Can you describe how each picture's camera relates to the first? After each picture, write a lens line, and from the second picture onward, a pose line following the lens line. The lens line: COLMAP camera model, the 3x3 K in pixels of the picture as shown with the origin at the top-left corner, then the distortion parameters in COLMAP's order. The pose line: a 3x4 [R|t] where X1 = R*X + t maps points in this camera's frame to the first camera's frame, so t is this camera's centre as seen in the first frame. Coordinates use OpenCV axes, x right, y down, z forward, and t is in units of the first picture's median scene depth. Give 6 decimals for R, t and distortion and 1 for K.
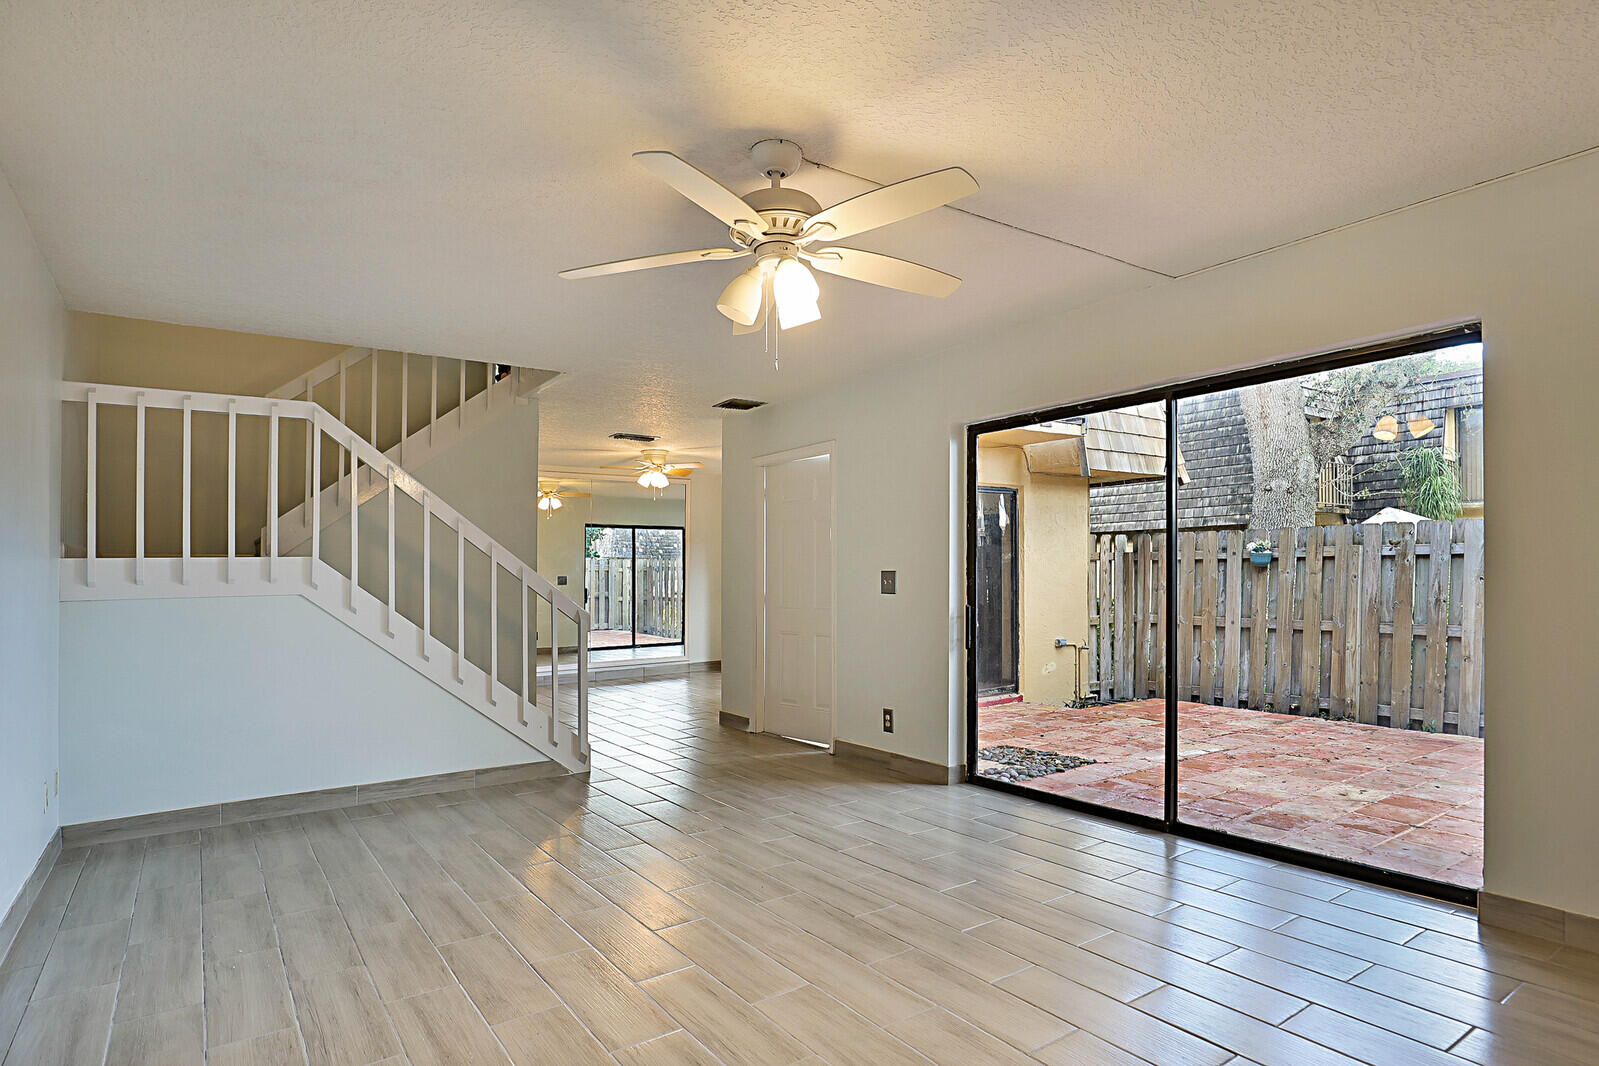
lens RADIAL K [[858.3, 0, 782.6], [0, 858.3, 571.7], [0, 0, 1]] dist [-0.018445, 0.001130]
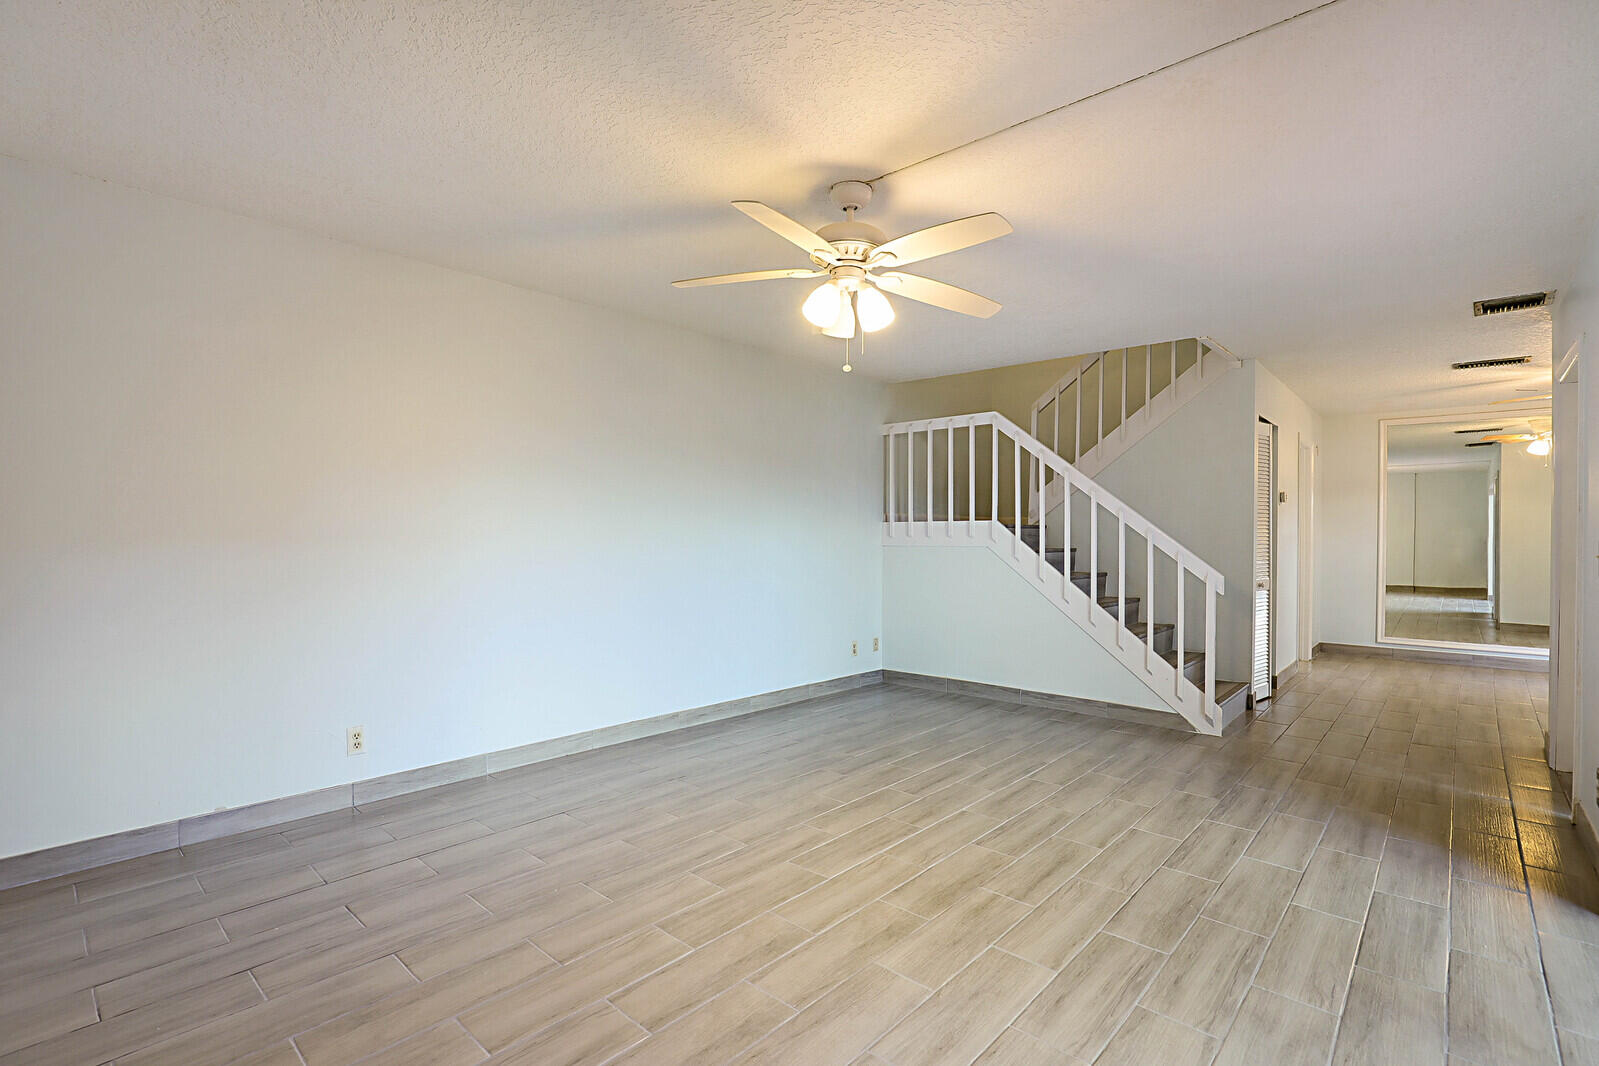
lens RADIAL K [[747.4, 0, 805.9], [0, 747.4, 541.8], [0, 0, 1]] dist [-0.027546, 0.002573]
pose [[0.232318, 0.027204, -0.972259, 0.618507], [-0.004841, 0.999629, 0.026813, -0.015082], [0.972628, -0.001522, 0.232364, 0.428464]]
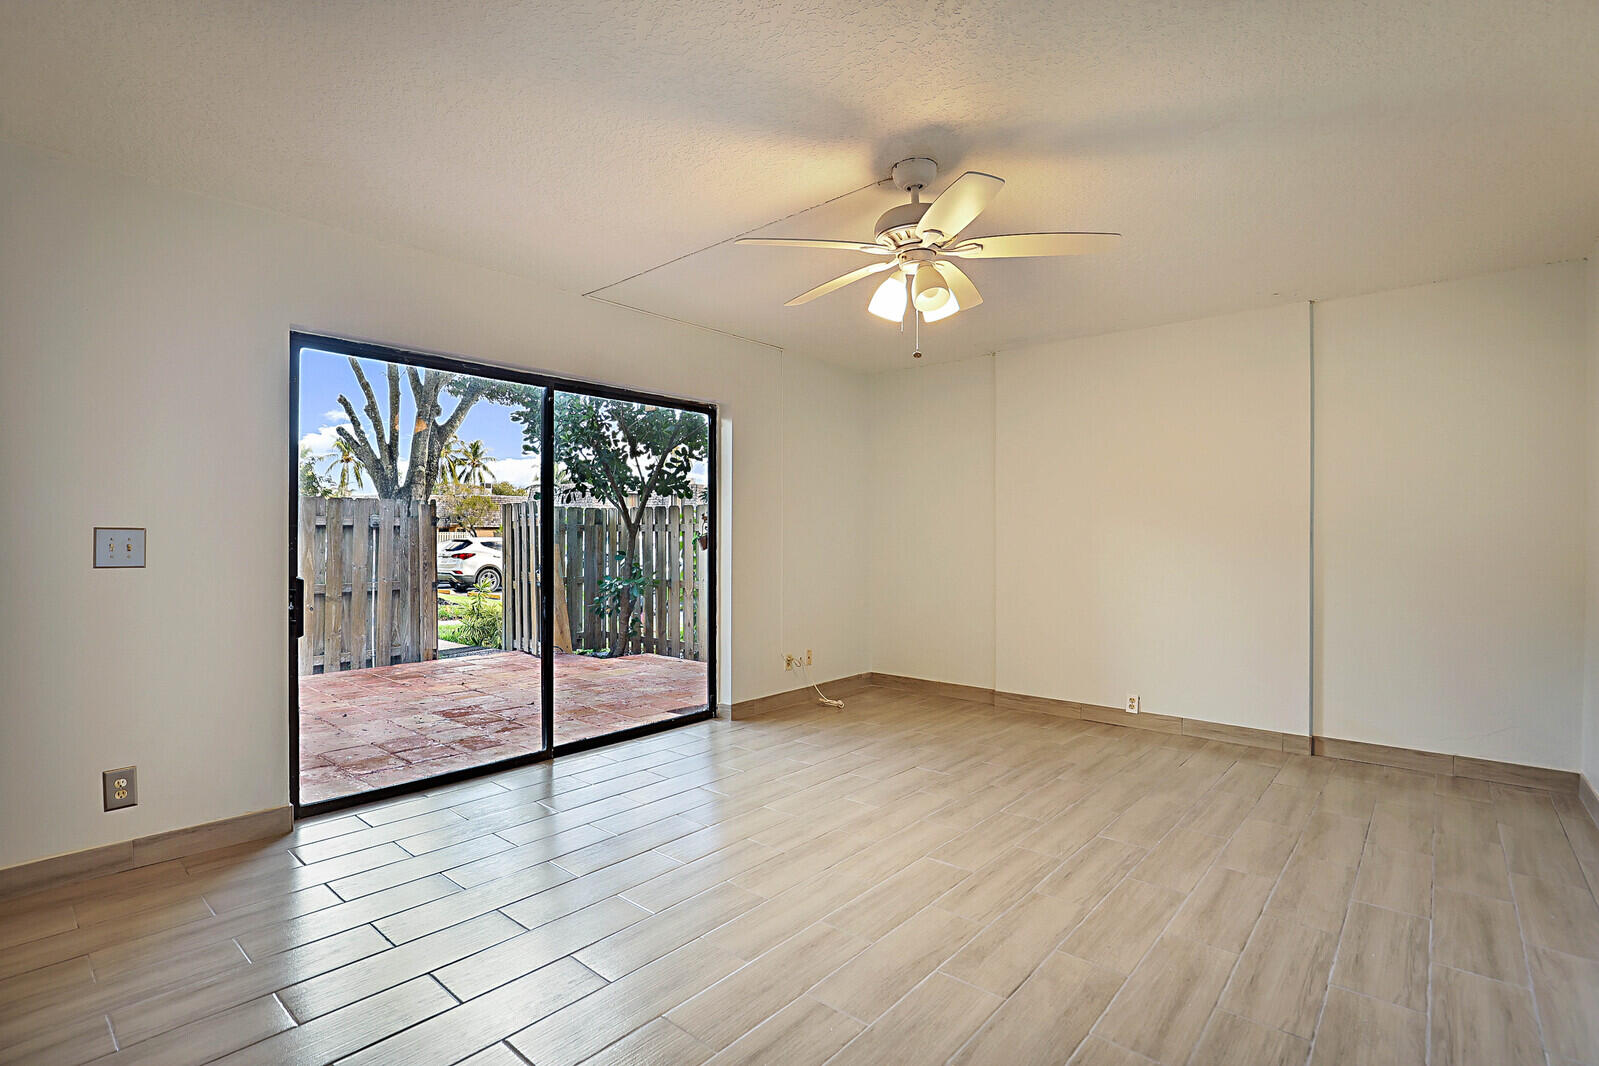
lens RADIAL K [[747.4, 0, 805.8], [0, 747.4, 538.4], [0, 0, 1]] dist [-0.027546, 0.002573]
pose [[-0.249739, 0.011520, 0.968245, -0.597592], [-0.003962, 0.999909, -0.012919, 0.012677], [-0.968305, -0.007062, -0.249670, 0.863424]]
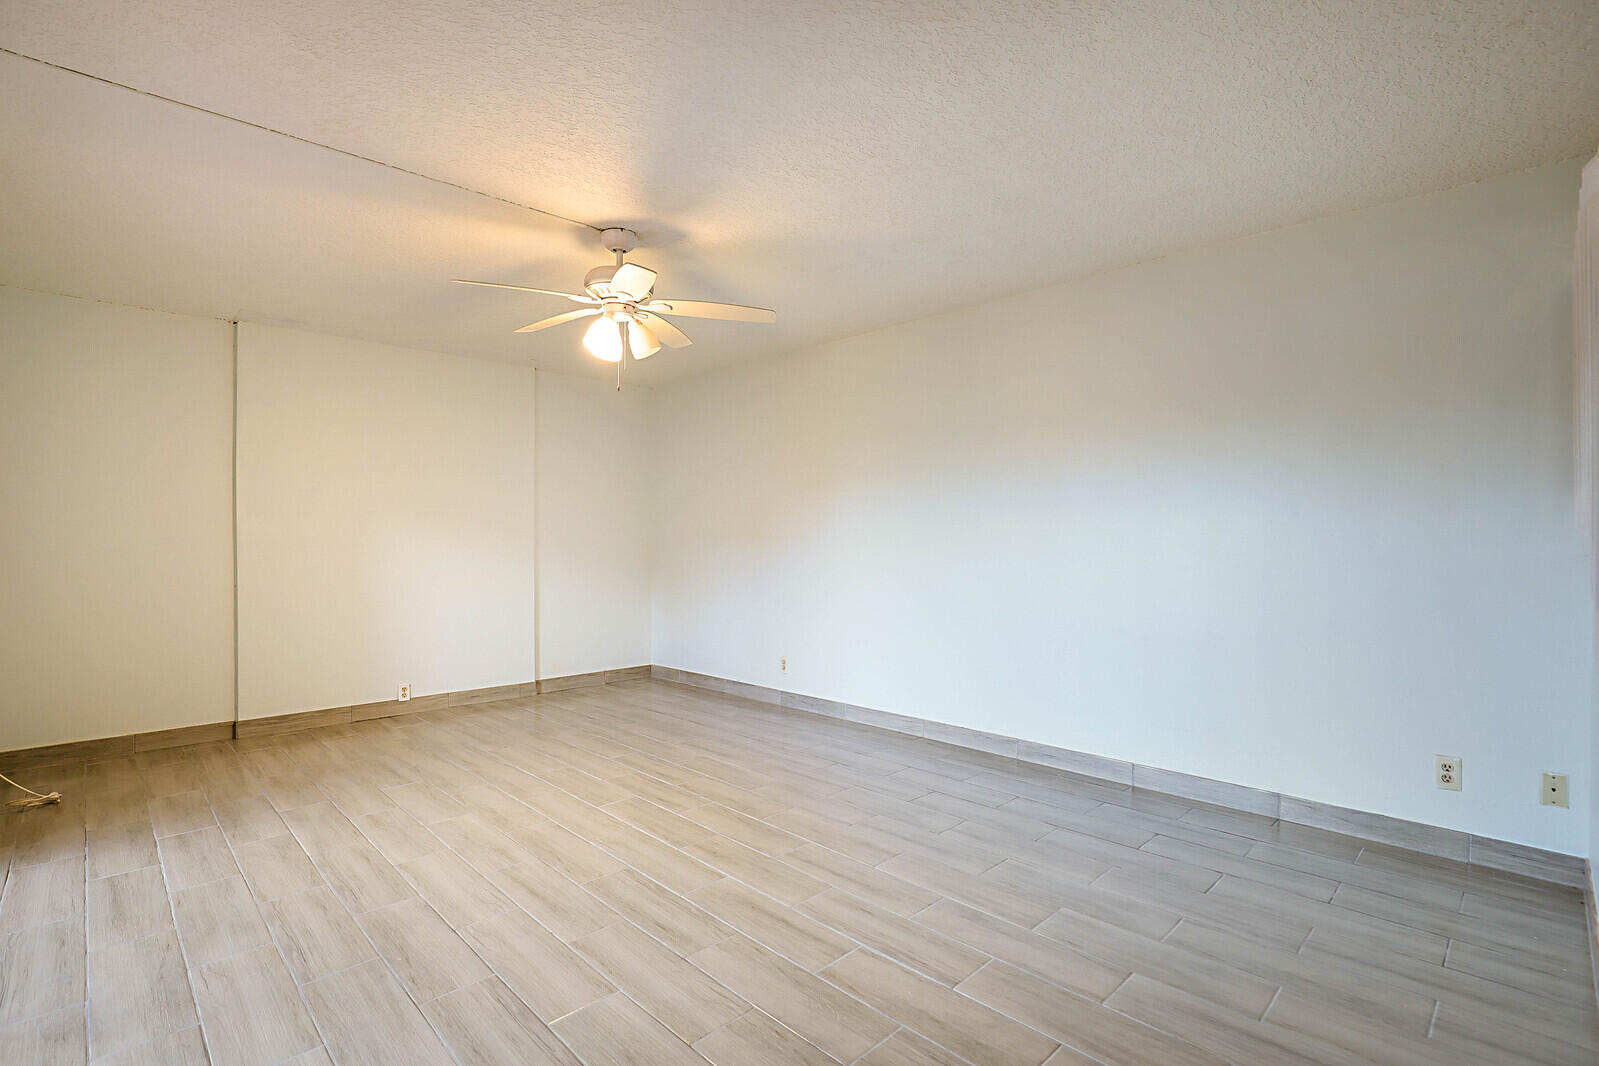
lens RADIAL K [[747.4, 0, 783.1], [0, 747.4, 544.3], [0, 0, 1]] dist [-0.027546, 0.002573]
pose [[-0.987836, 0.018212, -0.154429, -0.059076], [0.017890, 0.999834, 0.003476, 0.010392], [0.154467, 0.000671, -0.987998, 1.398030]]
